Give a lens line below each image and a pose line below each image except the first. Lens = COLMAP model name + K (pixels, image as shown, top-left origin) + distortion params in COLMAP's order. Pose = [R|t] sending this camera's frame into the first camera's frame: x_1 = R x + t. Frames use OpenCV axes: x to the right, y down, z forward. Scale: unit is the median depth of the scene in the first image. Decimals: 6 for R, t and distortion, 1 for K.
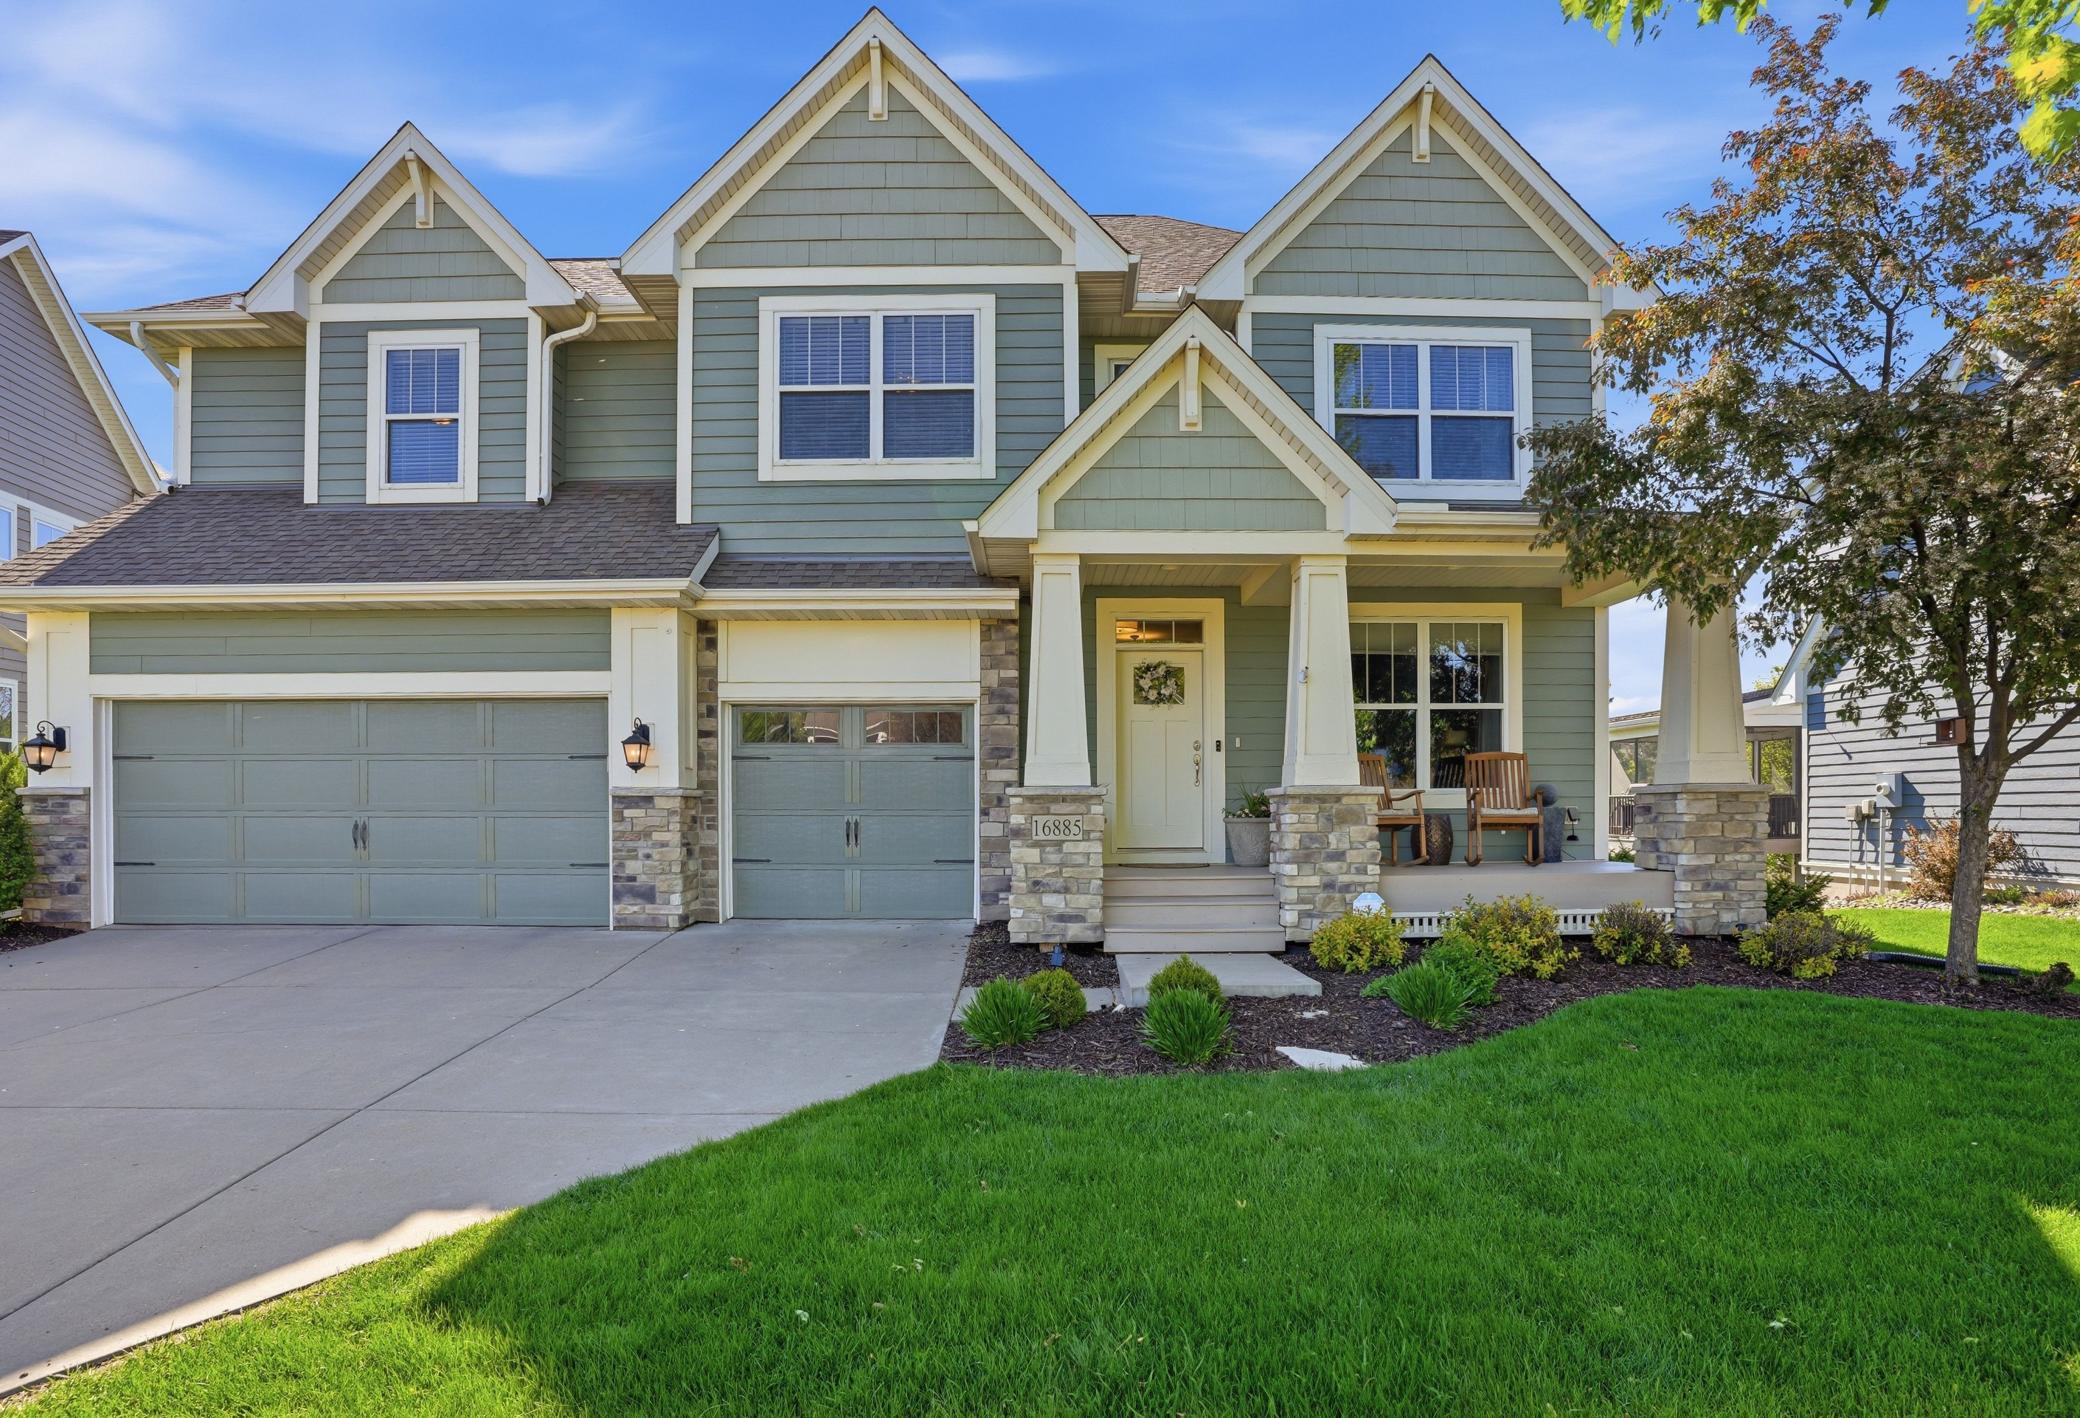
lens RADIAL K [[1087.6, 0, 1049.2], [0, 1087.6, 801.9], [0, 0, 1]] dist [-0.046039, 0.015943]
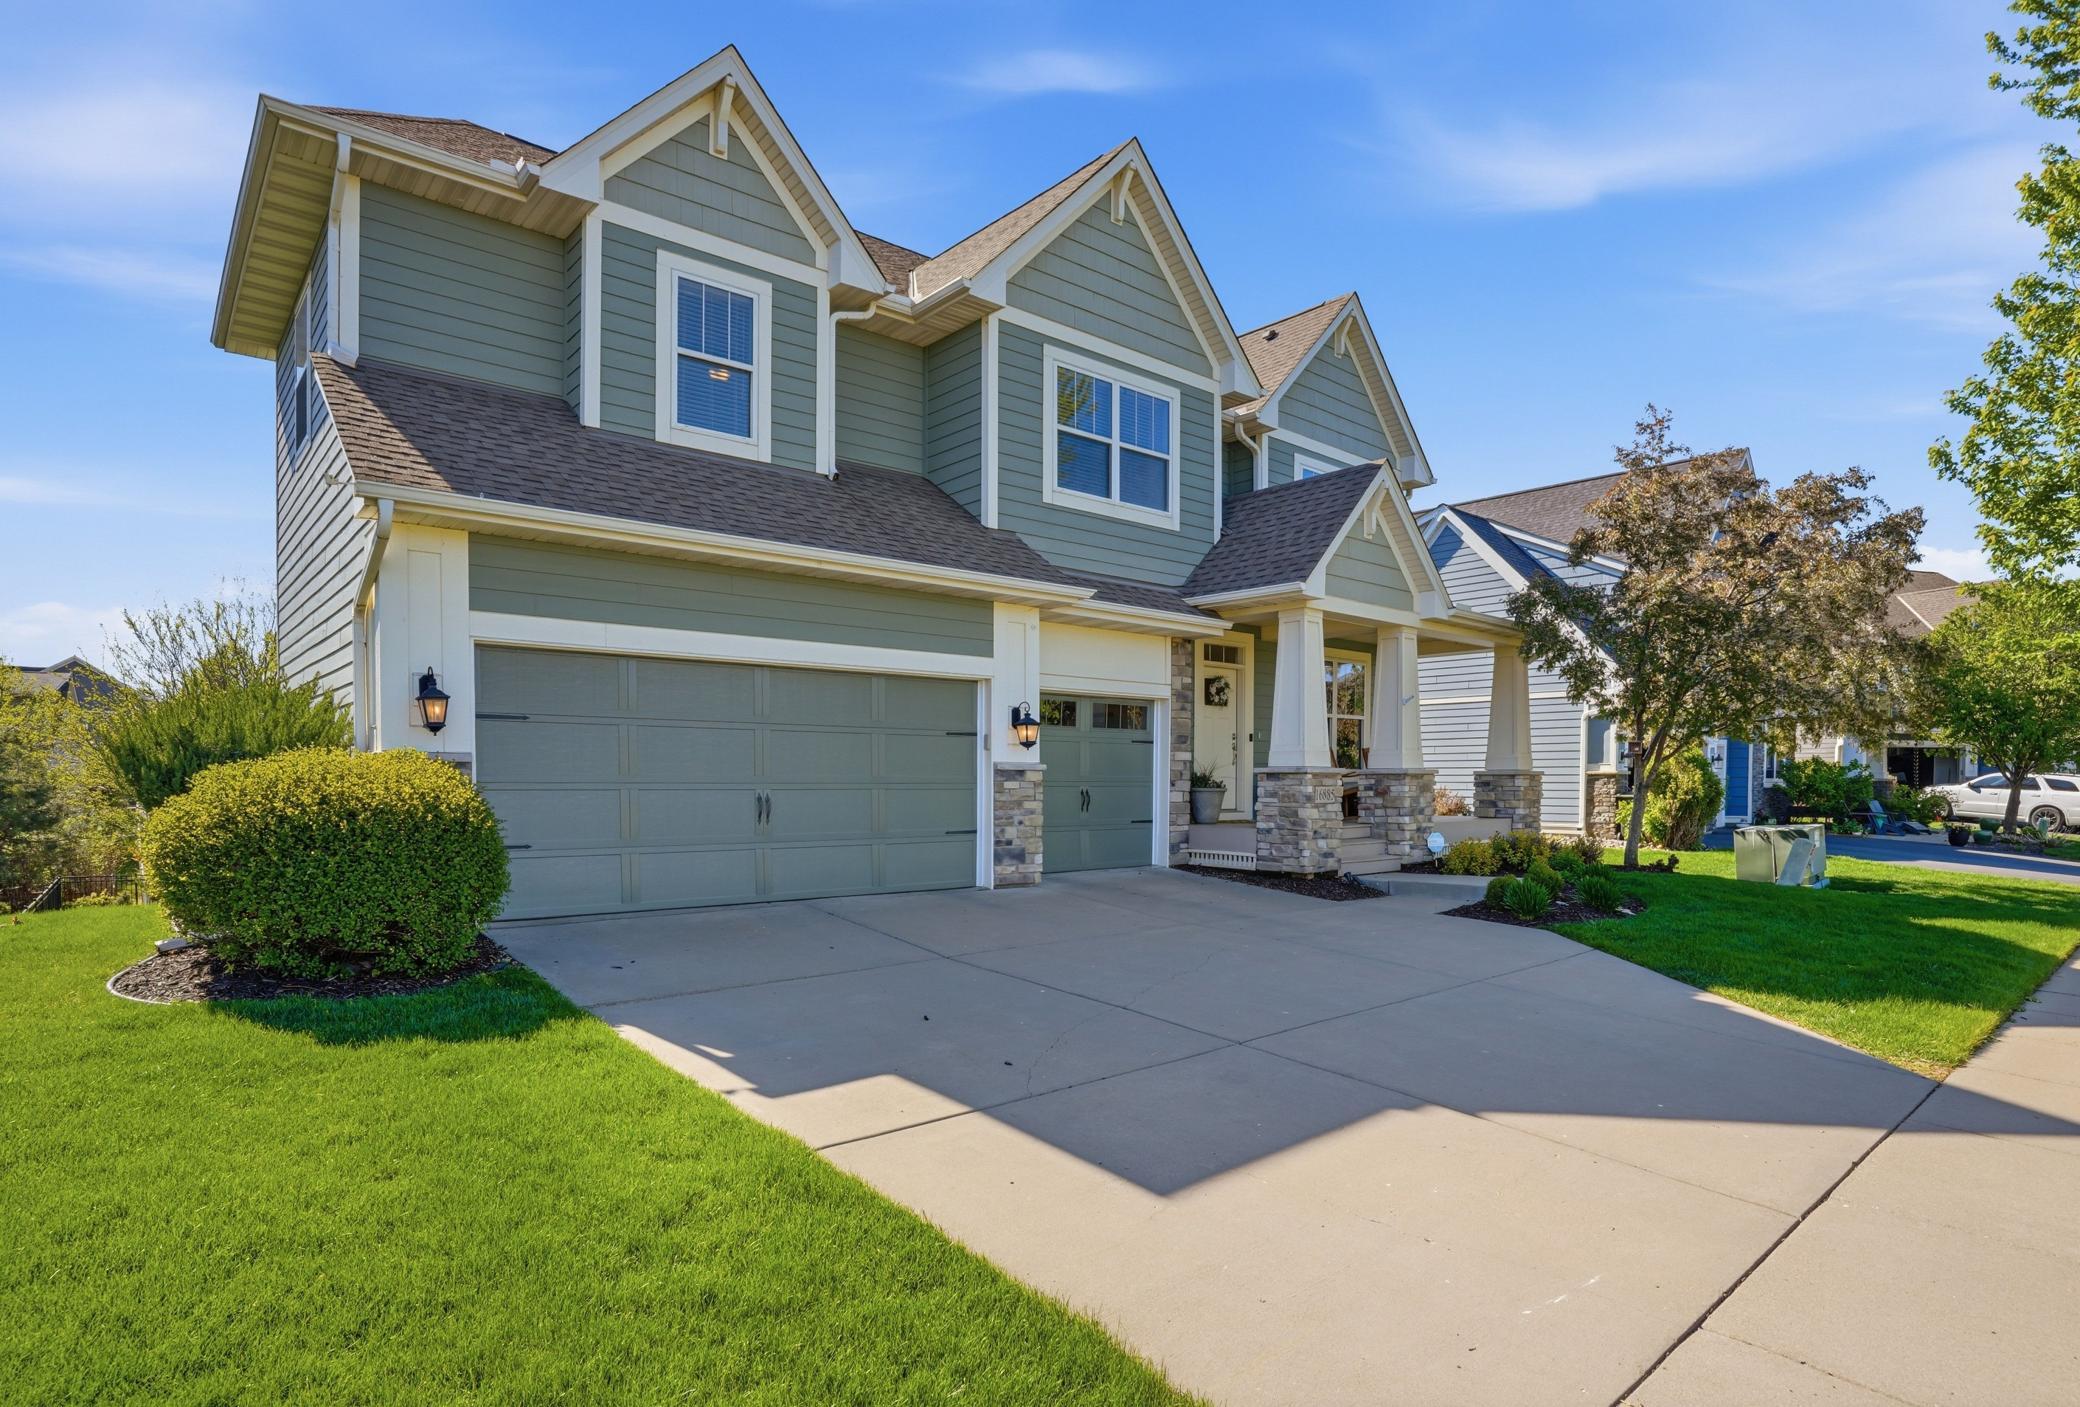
lens RADIAL K [[1084.3, 0, 1035.0], [0, 1084.3, 781.9], [0, 0, 1]] dist [-0.031475, 0.000017]
pose [[0.763111, 0.001126, 0.646266, -1.068476], [-0.008618, 0.999927, 0.008435, -0.002574], [-0.646210, -0.012006, 0.763066, 0.107605]]
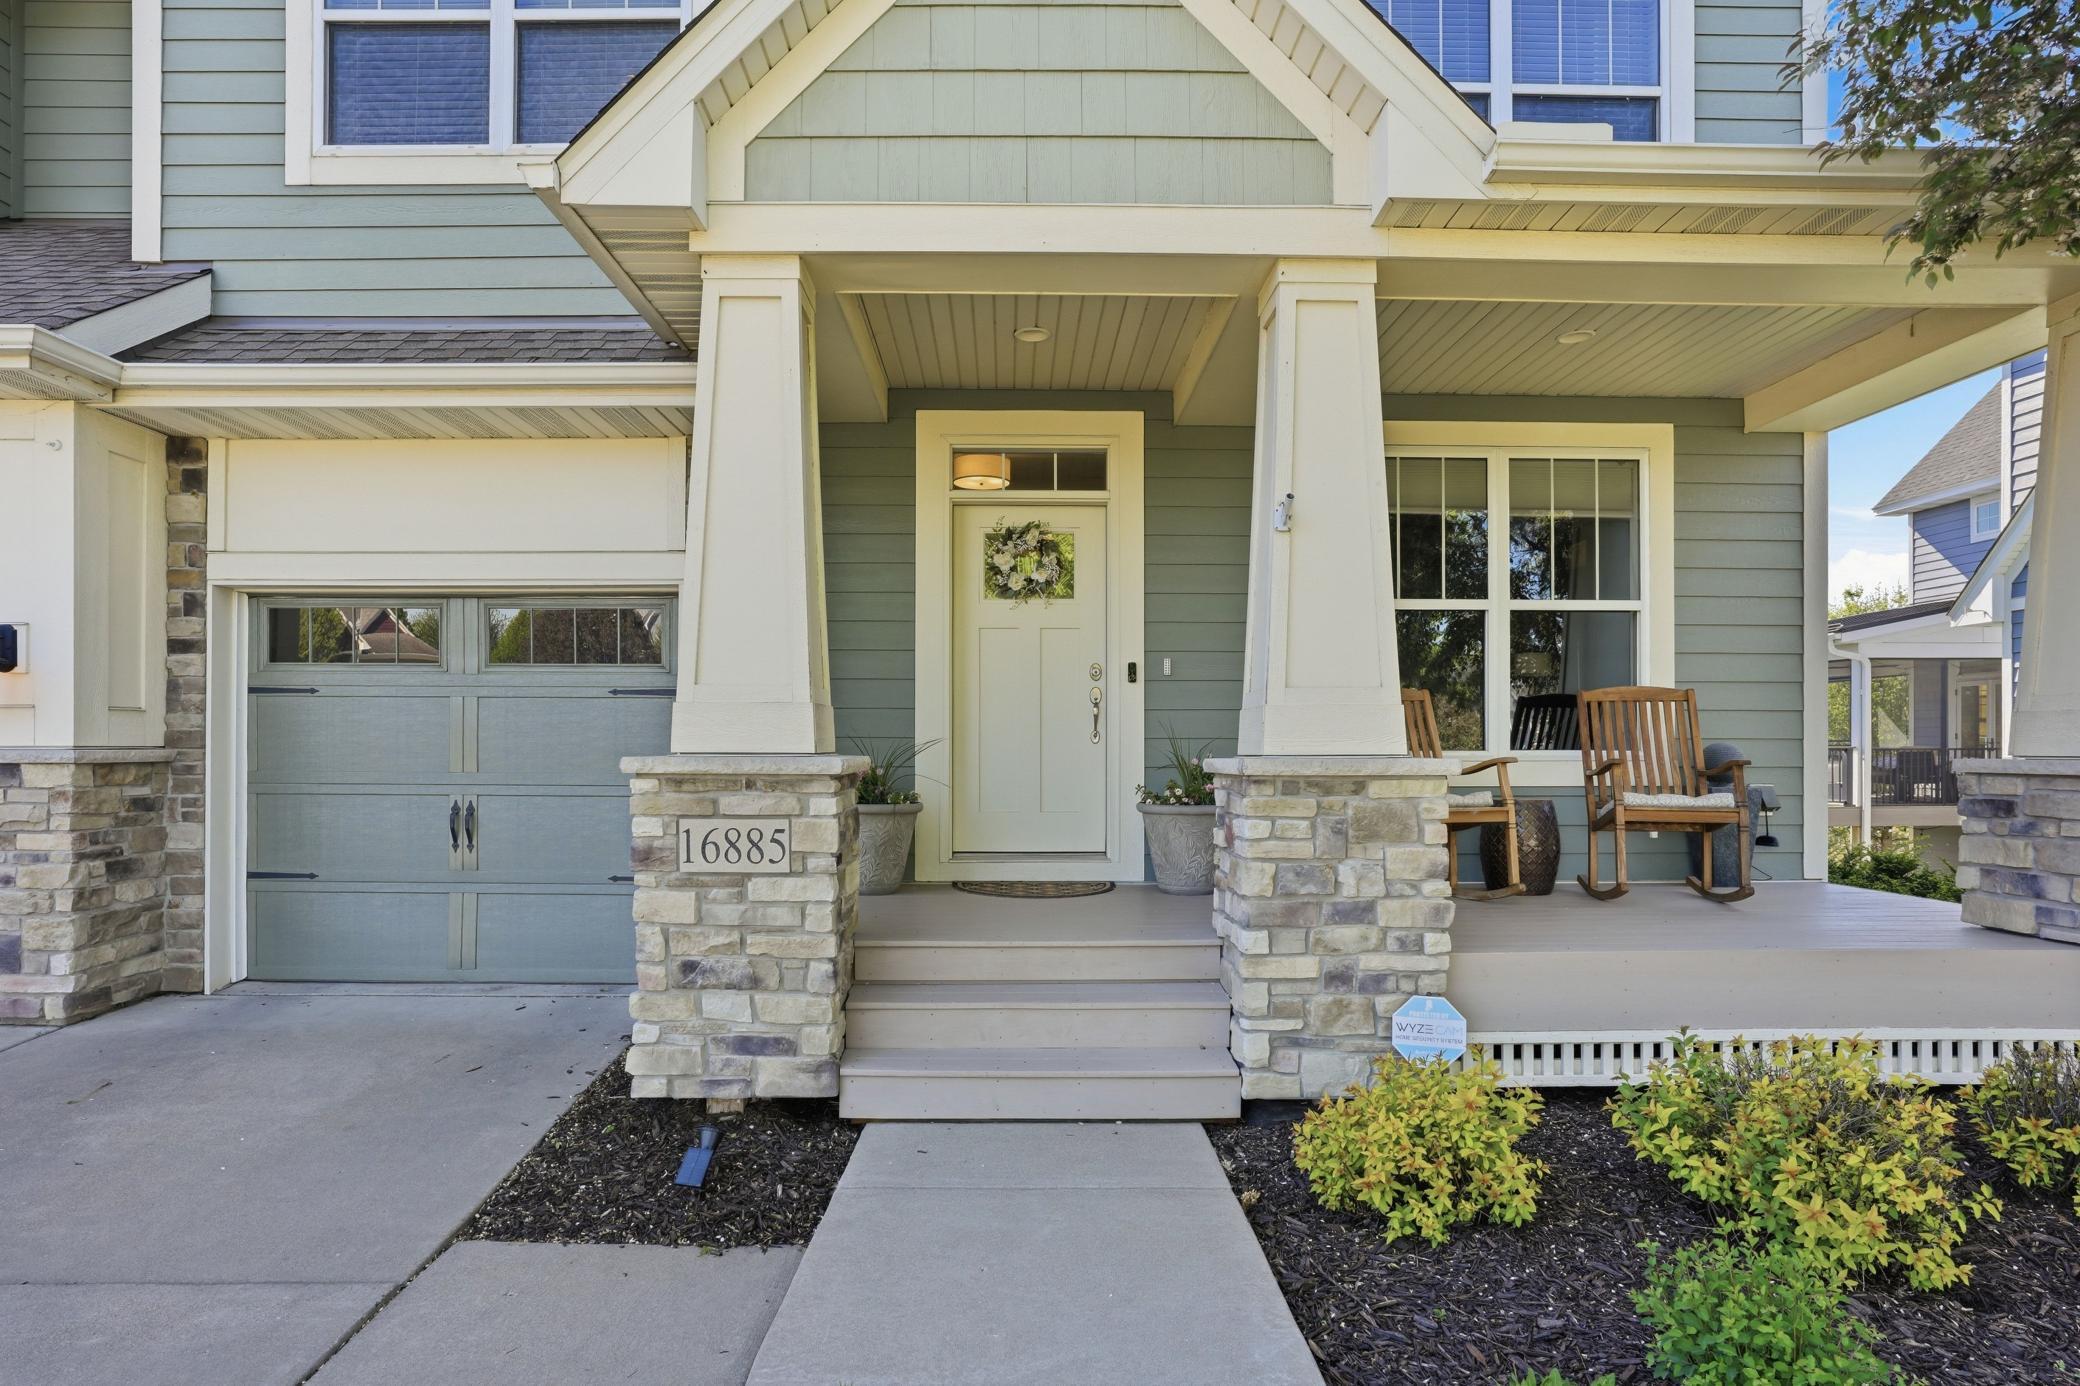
lens RADIAL K [[1154.6, 0, 1015.7], [0, 1154.6, 728.3], [0, 0, 1]] dist [-0.050364, 0.031293]
pose [[0.999984, 0.005154, -0.002412, 0.106579], [-0.005188, 0.999885, -0.014218, -0.016056], [0.002338, 0.014230, 0.999896, 0.445582]]
